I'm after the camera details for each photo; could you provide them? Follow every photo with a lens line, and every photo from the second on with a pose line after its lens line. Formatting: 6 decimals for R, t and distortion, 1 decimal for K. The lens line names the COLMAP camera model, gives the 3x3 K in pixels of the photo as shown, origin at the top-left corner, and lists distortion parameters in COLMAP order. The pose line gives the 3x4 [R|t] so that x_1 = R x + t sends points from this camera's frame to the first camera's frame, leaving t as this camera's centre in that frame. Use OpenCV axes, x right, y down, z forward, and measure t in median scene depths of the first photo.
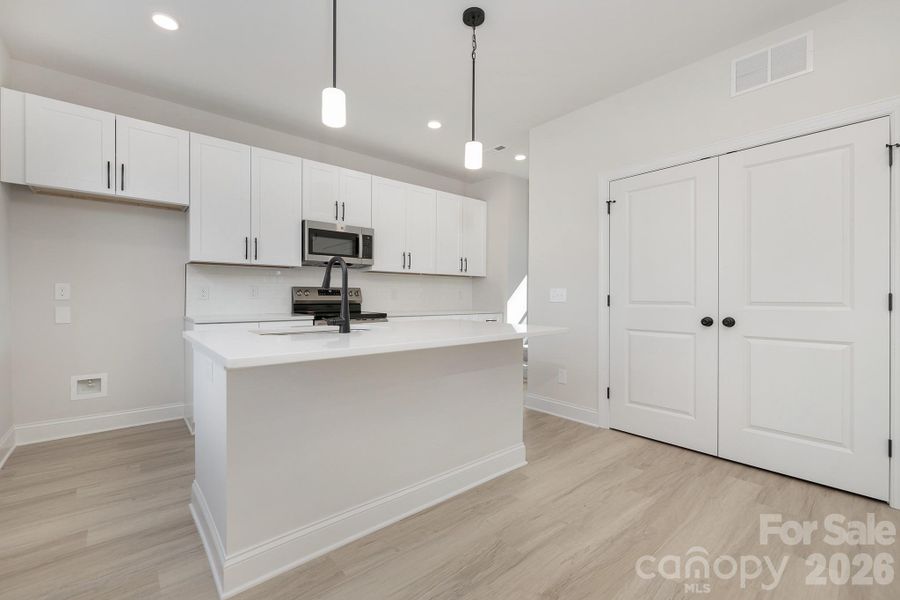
lens RADIAL K [[380.7, 0, 450.0], [0, 380.7, 300.0], [0, 0, 1]] dist [0.001511, 0.000045]
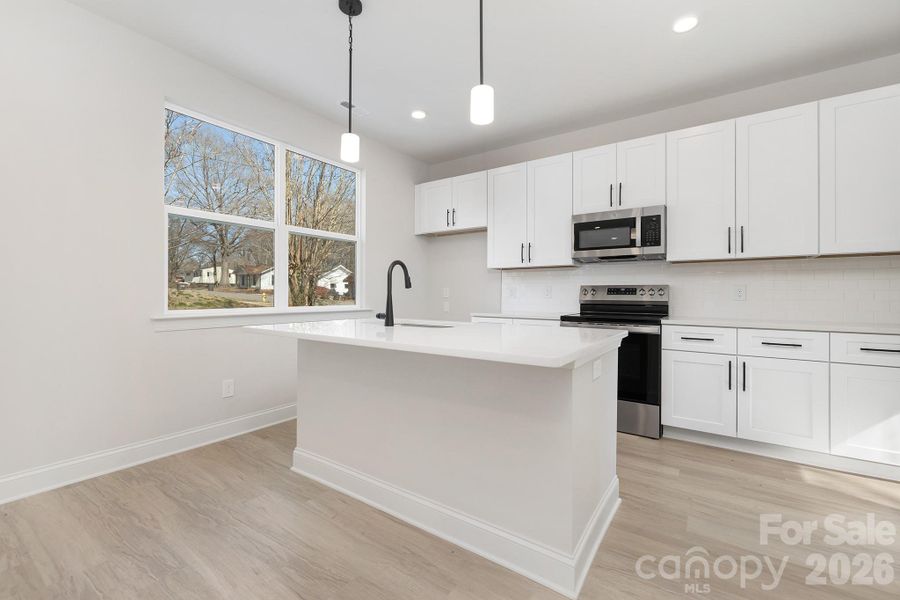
lens RADIAL K [[380.7, 0, 450.0], [0, 380.7, 300.0], [0, 0, 1]] dist [0.001511, 0.000045]
pose [[0.249838, 0.012125, -0.968212, 0.547044], [-0.008681, 0.999909, 0.010282, -0.007273], [0.968249, 0.005836, 0.249920, 0.543795]]
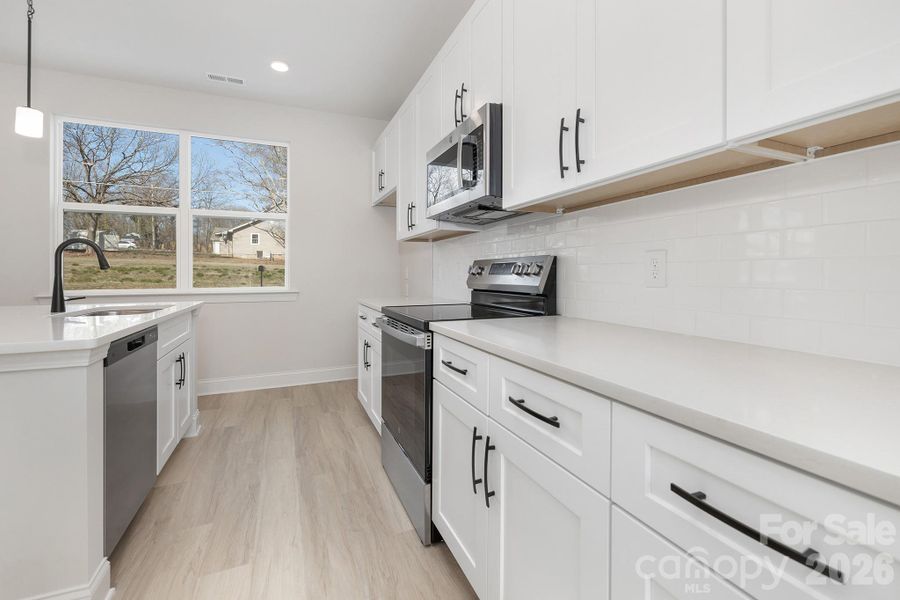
lens RADIAL K [[392.2, 0, 450.9], [0, 392.2, 272.3], [0, 0, 1]] dist [0.000182, -0.000088]
pose [[-0.293839, -0.004339, -0.955845, 0.274768], [-0.005727, 0.999980, -0.002779, -0.019387], [0.955838, 0.004657, -0.293858, 1.405459]]
